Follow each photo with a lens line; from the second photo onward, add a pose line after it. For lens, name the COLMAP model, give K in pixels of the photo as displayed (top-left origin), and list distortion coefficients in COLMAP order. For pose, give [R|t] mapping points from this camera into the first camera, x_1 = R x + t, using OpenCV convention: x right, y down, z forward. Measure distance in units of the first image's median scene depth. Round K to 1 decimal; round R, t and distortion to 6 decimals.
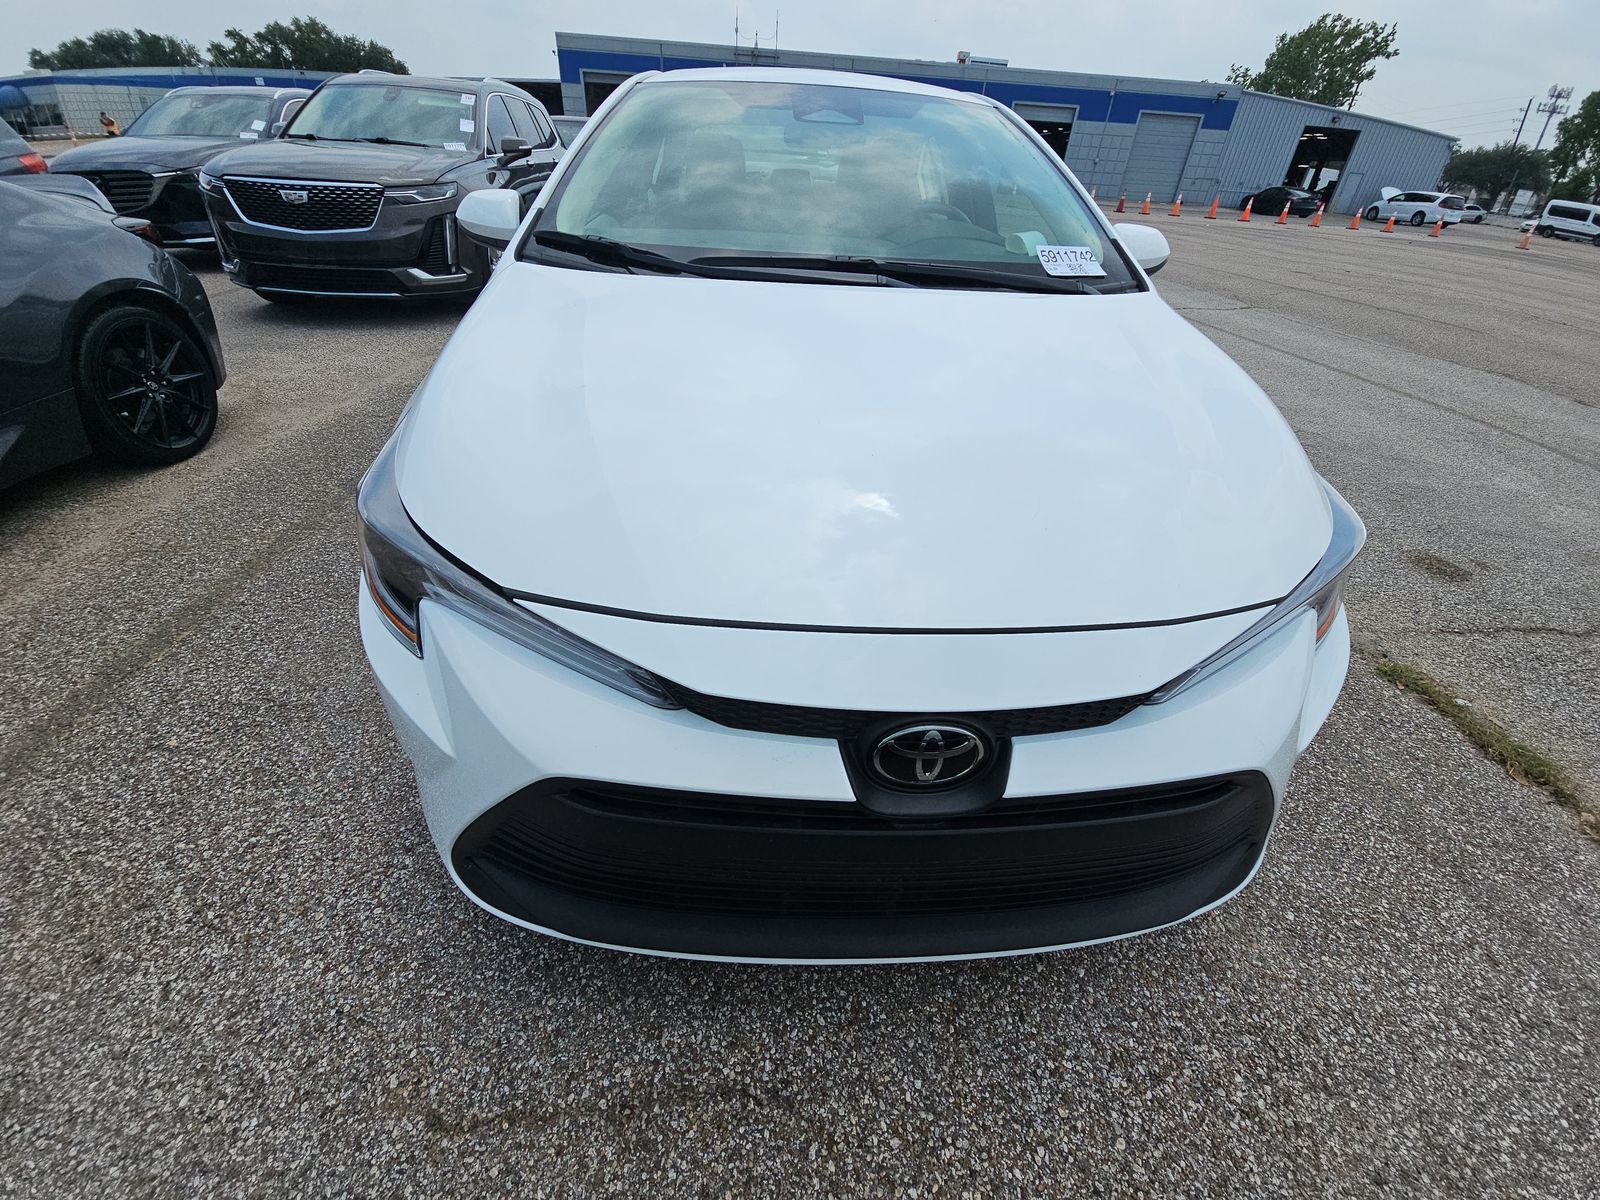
lens RADIAL K [[646.3, 0, 799.6], [0, 646.3, 609.2], [0, 0, 1]] dist [0.042931, -0.026140]
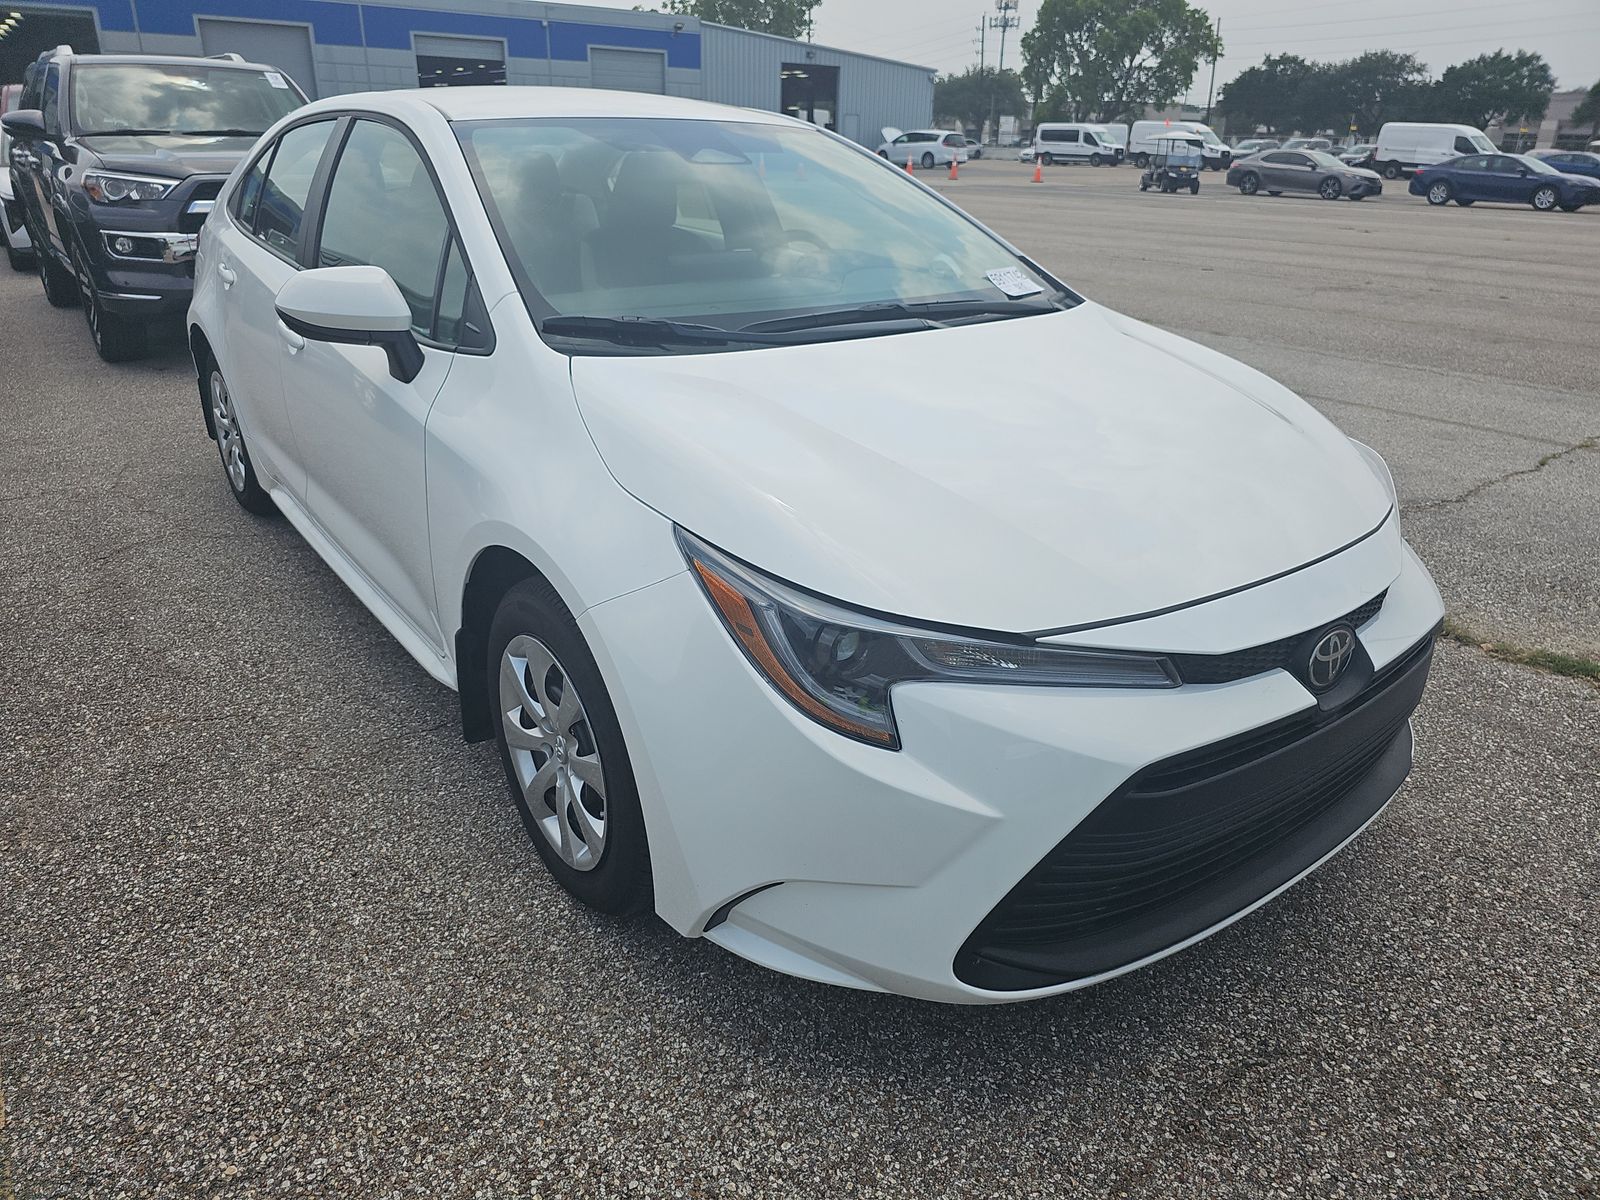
lens RADIAL K [[1079.5, 0, 800.0], [0, 1079.5, 600.0], [0, 0, 1]] dist [0.065423, -0.063983]
pose [[0.826224, -0.251825, 0.503922, -0.054453], [0.334080, 0.939281, -0.078366, -0.002156], [-0.453590, 0.233098, 0.860187, -0.013579]]
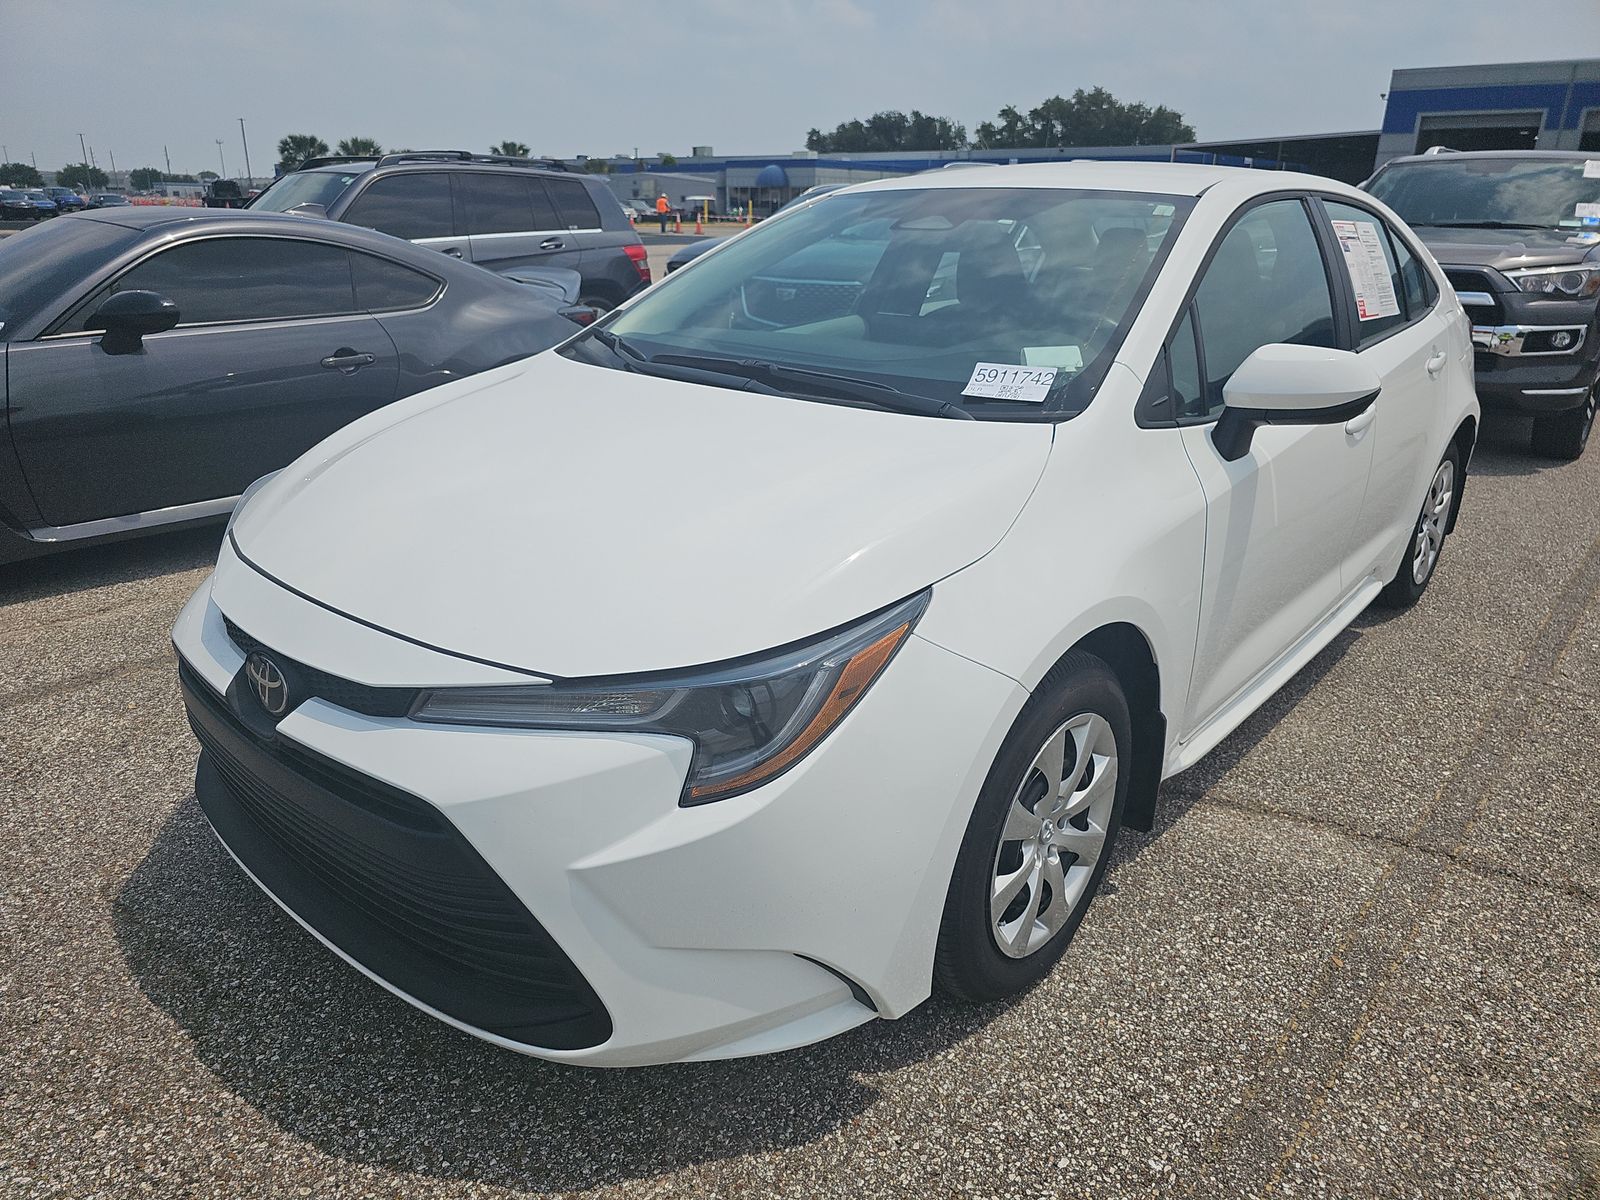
lens RADIAL K [[1079.5, 0, 800.0], [0, 1079.5, 600.0], [0, 0, 1]] dist [0.065423, -0.063983]
pose [[0.707821, 0.198835, -0.677831, 0.074865], [-0.377095, 0.917760, -0.124563, -0.002064], [0.597318, 0.343775, 0.724589, -0.001056]]
